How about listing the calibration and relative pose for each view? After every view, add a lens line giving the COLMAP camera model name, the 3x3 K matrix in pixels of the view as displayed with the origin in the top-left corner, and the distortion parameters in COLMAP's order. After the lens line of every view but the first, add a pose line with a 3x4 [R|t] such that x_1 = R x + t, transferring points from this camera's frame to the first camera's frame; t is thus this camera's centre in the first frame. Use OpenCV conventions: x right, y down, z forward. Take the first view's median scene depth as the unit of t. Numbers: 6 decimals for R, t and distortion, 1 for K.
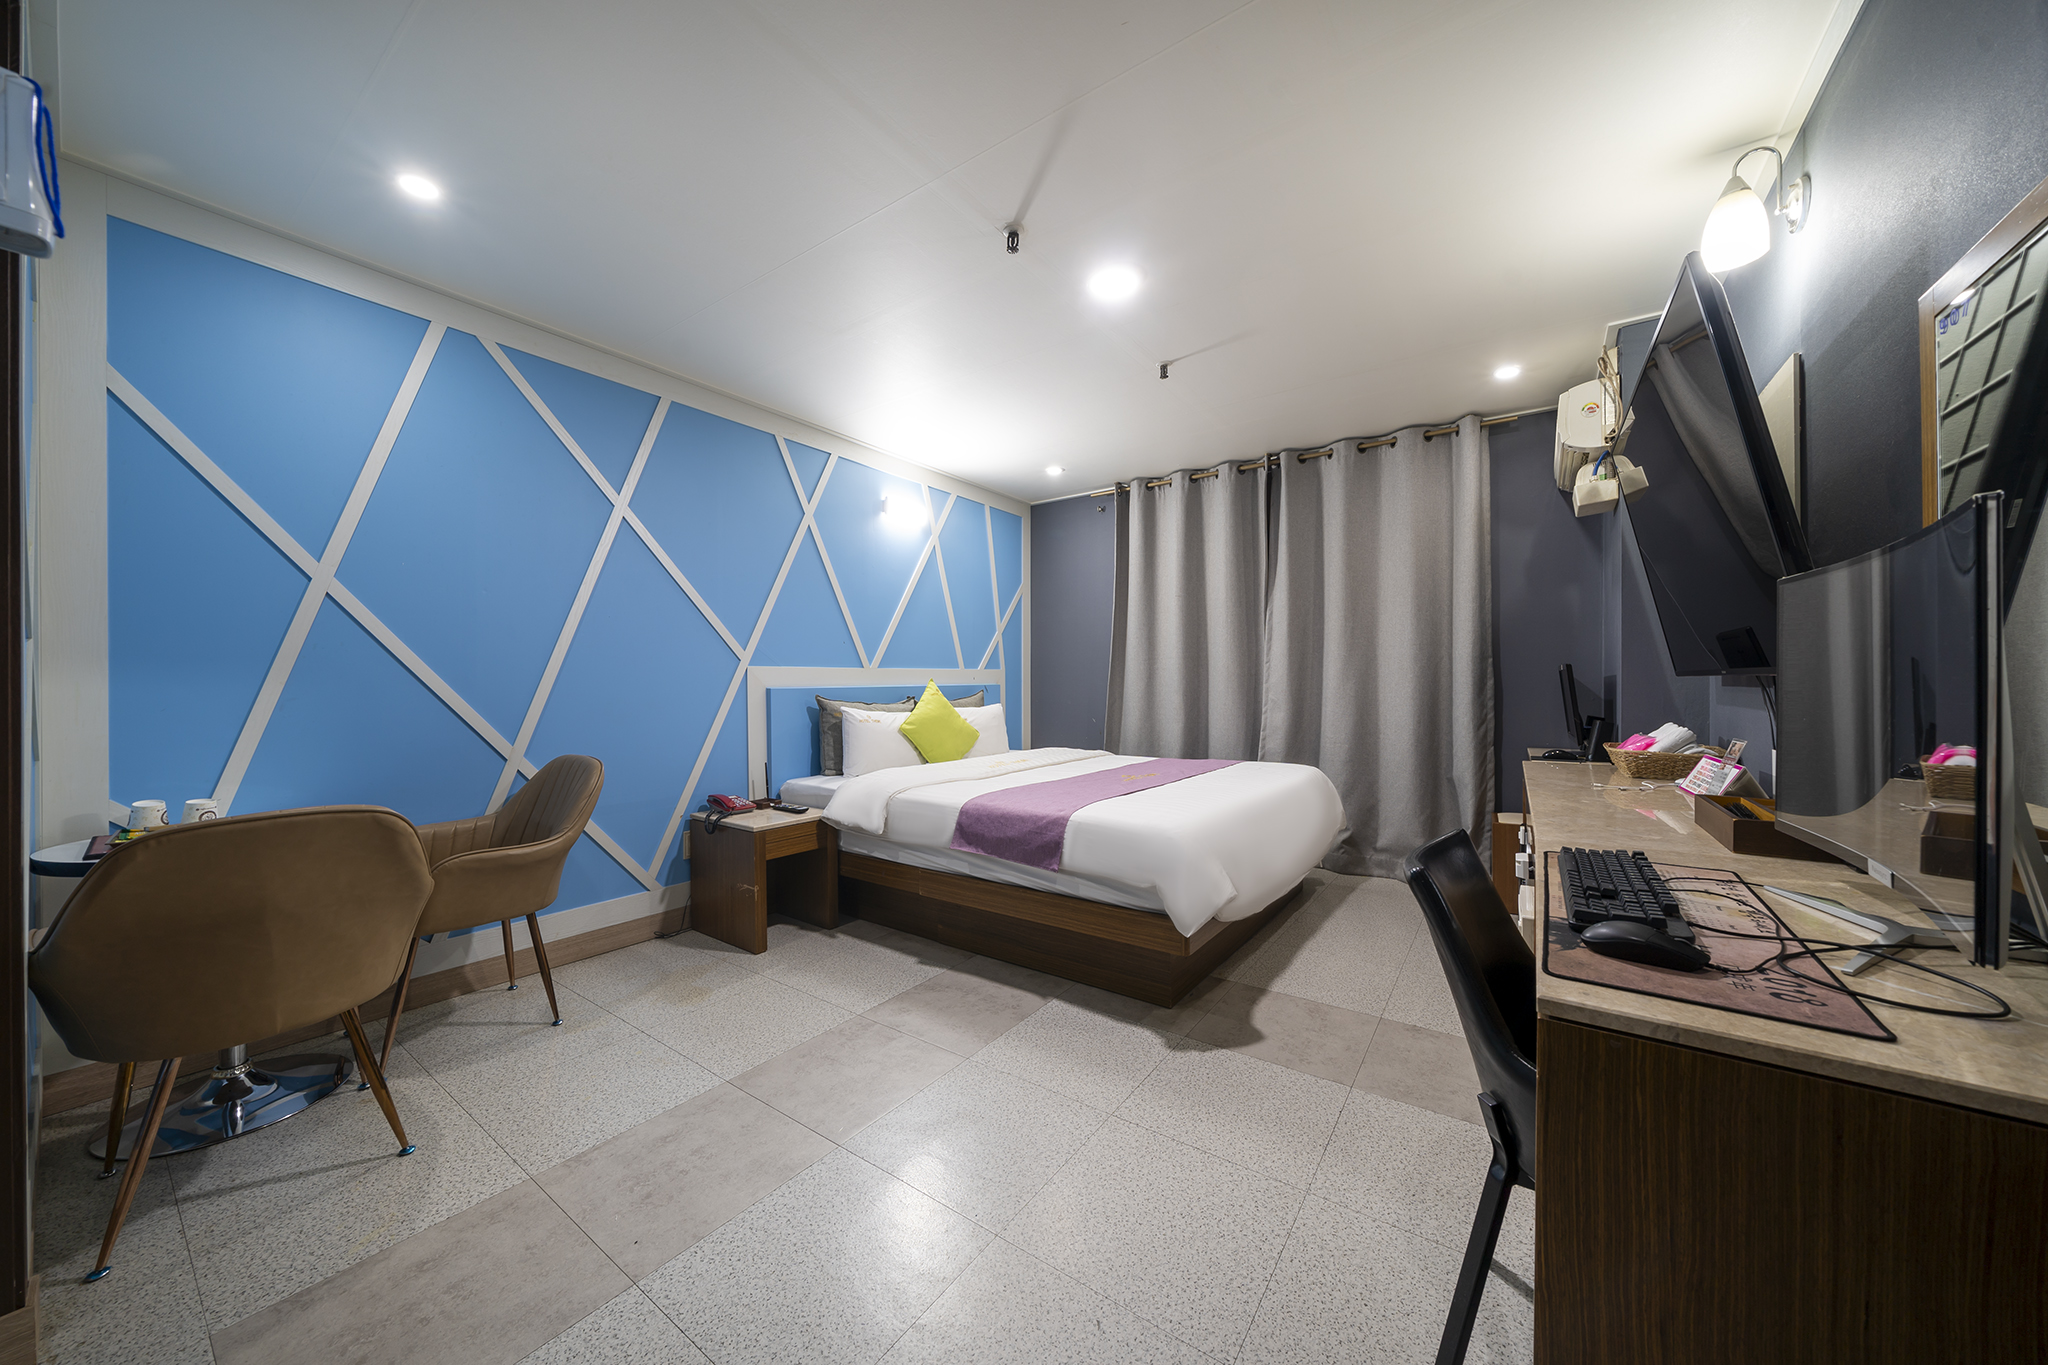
lens RADIAL K [[702.3, 0, 1020.5], [0, 702.3, 689.2], [0, 0, 1]] dist [-0.007534, 0.000123]
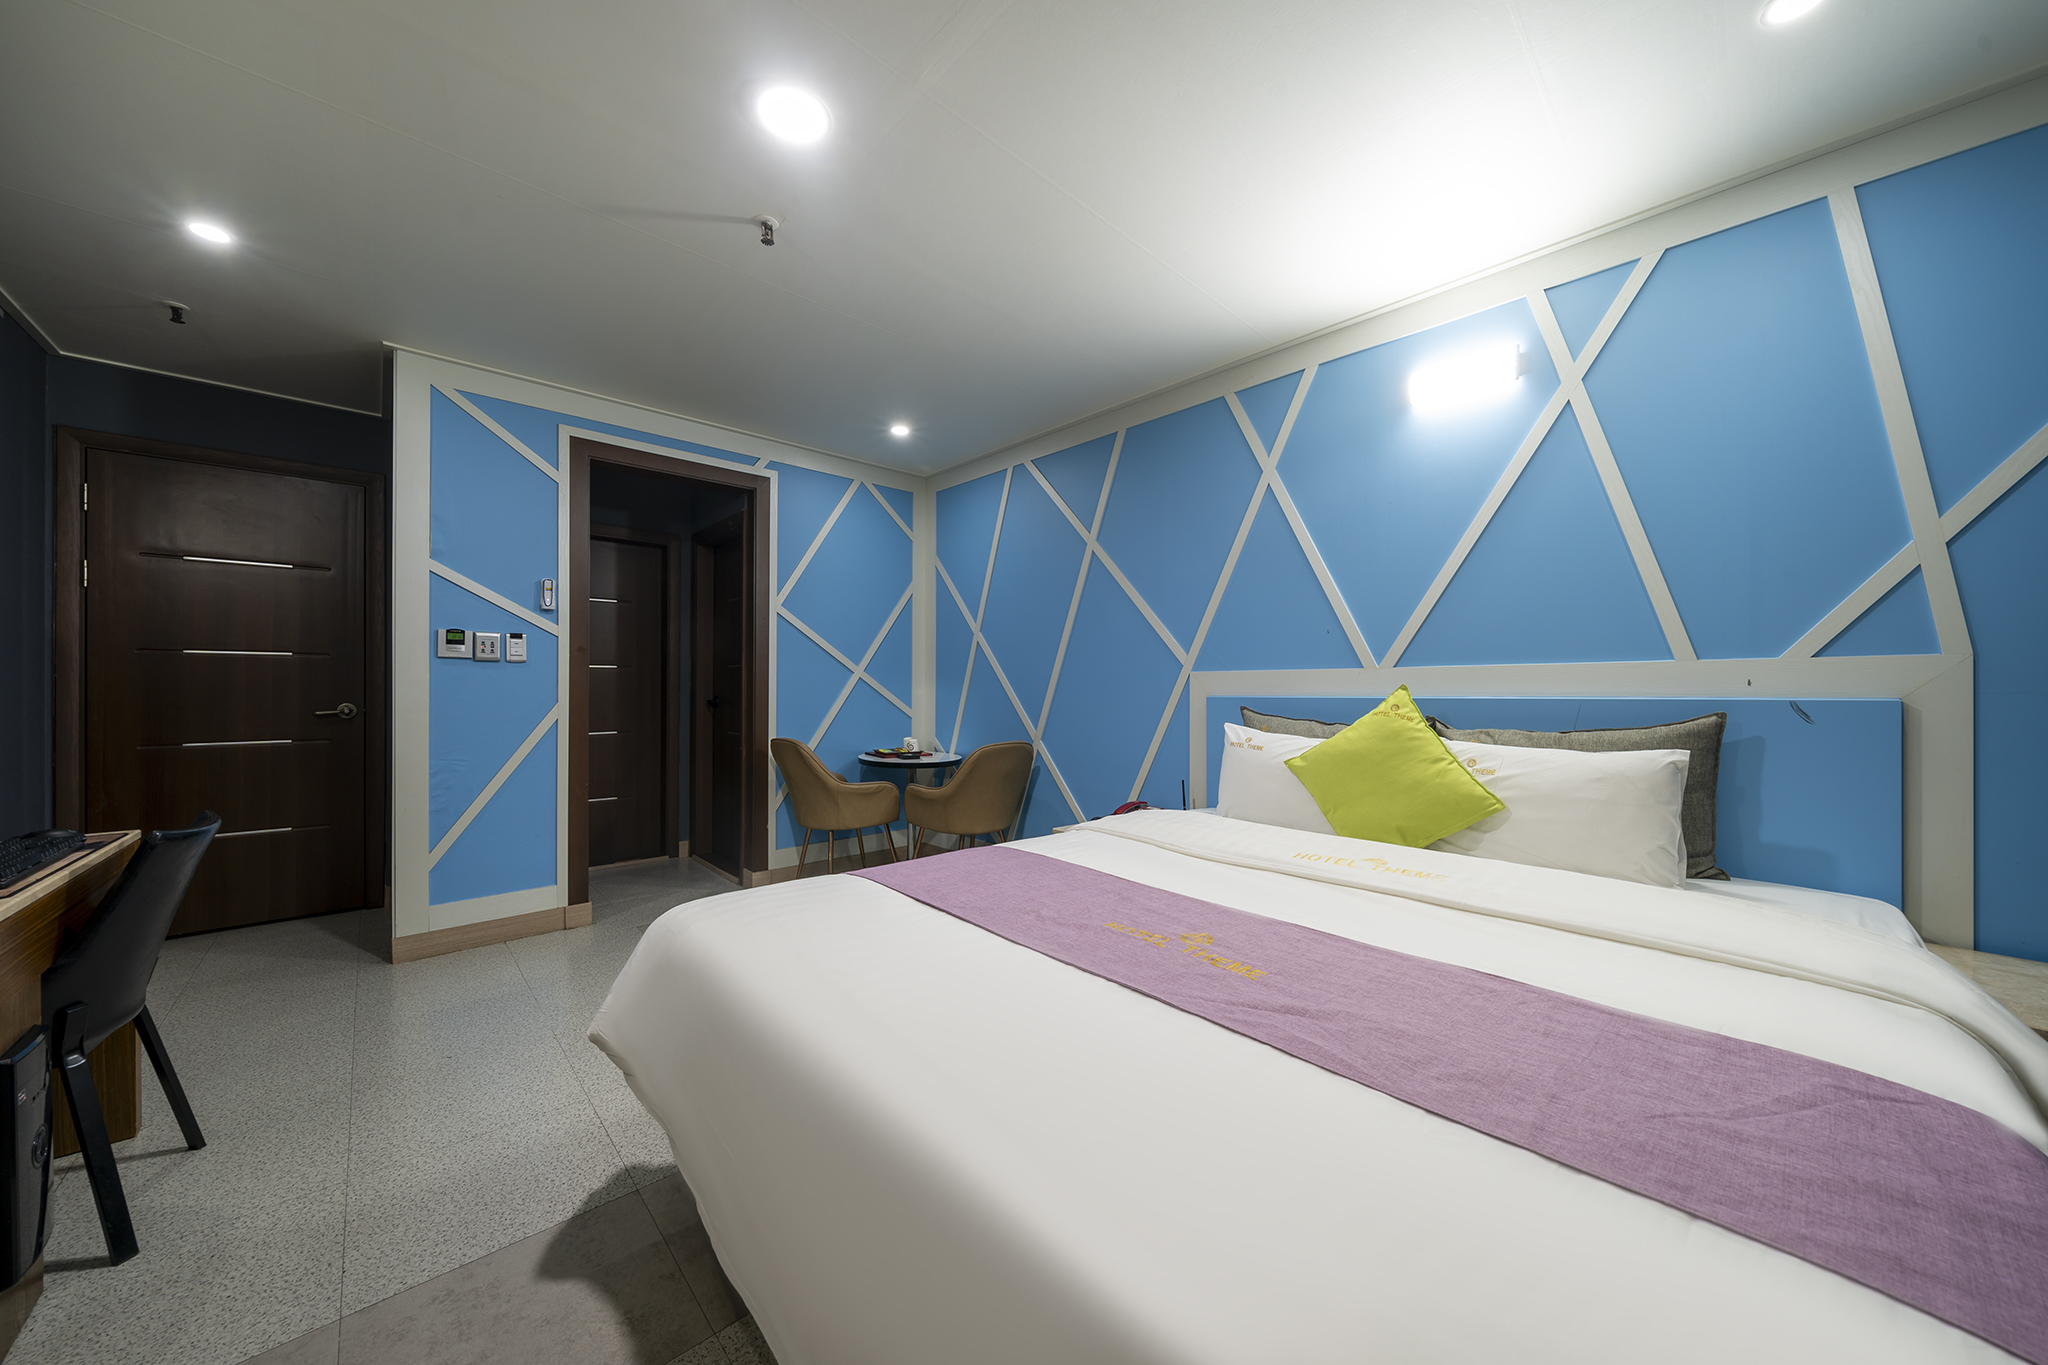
lens RADIAL K [[702.3, 0, 1020.5], [0, 702.3, 689.2], [0, 0, 1]] dist [-0.007534, 0.000123]
pose [[-0.195443, 0.003716, -0.980708, 0.510427], [-0.010980, 0.999922, 0.005977, -0.012575], [0.980654, 0.011936, -0.195387, 0.906248]]
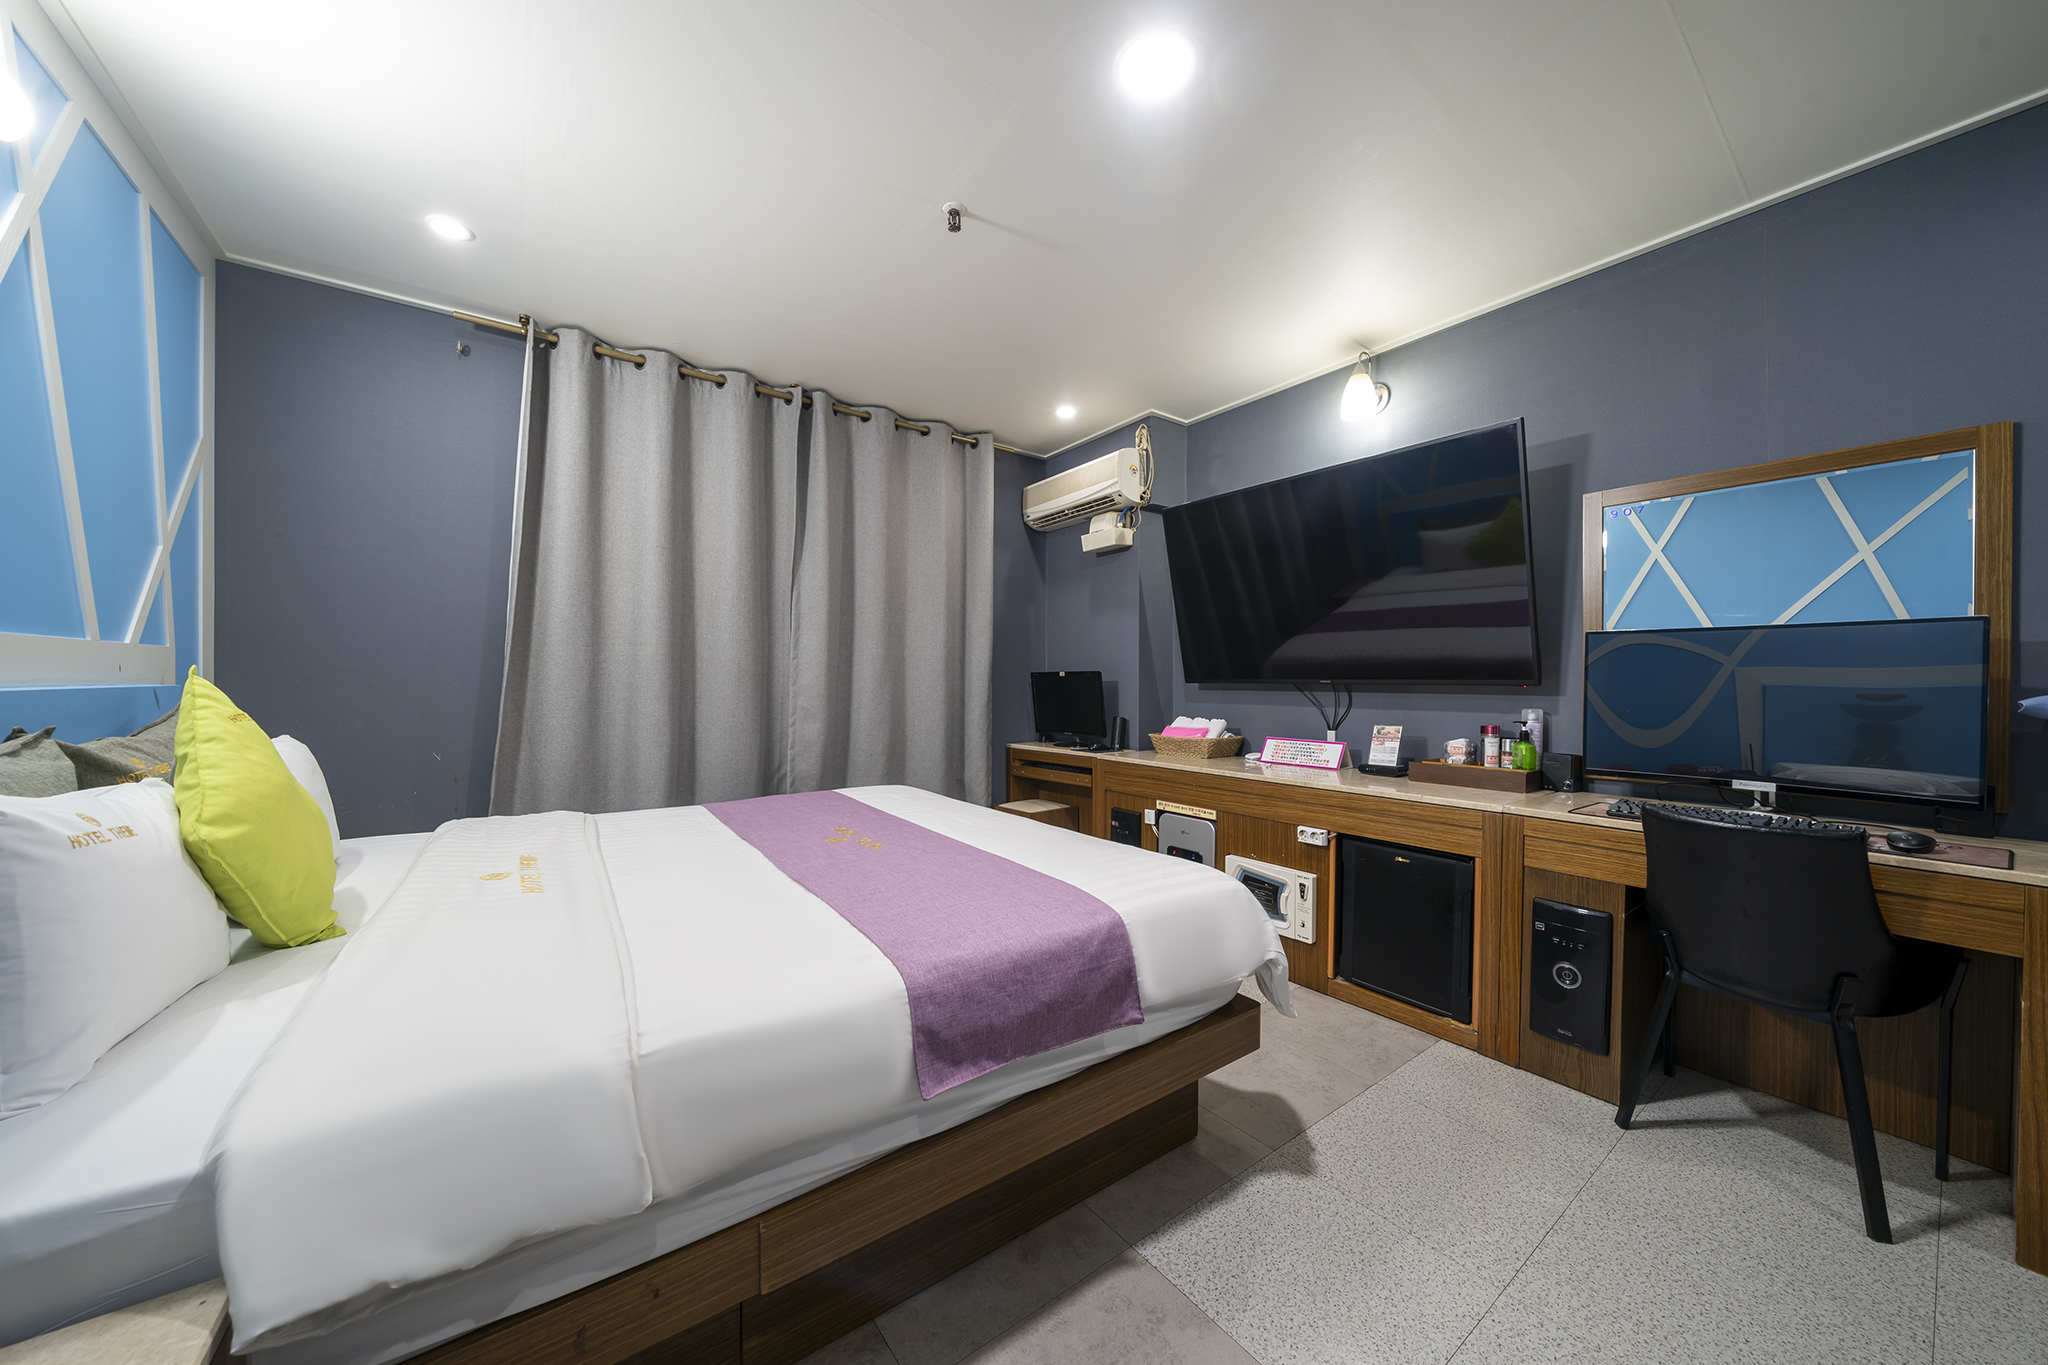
lens RADIAL K [[702.3, 0, 1020.5], [0, 702.3, 689.2], [0, 0, 1]] dist [-0.007534, 0.000123]
pose [[0.301475, -0.001945, 0.953472, -0.346349], [0.003736, 0.999993, 0.000859, -0.005322], [-0.953467, 0.003303, 0.301480, 0.619879]]
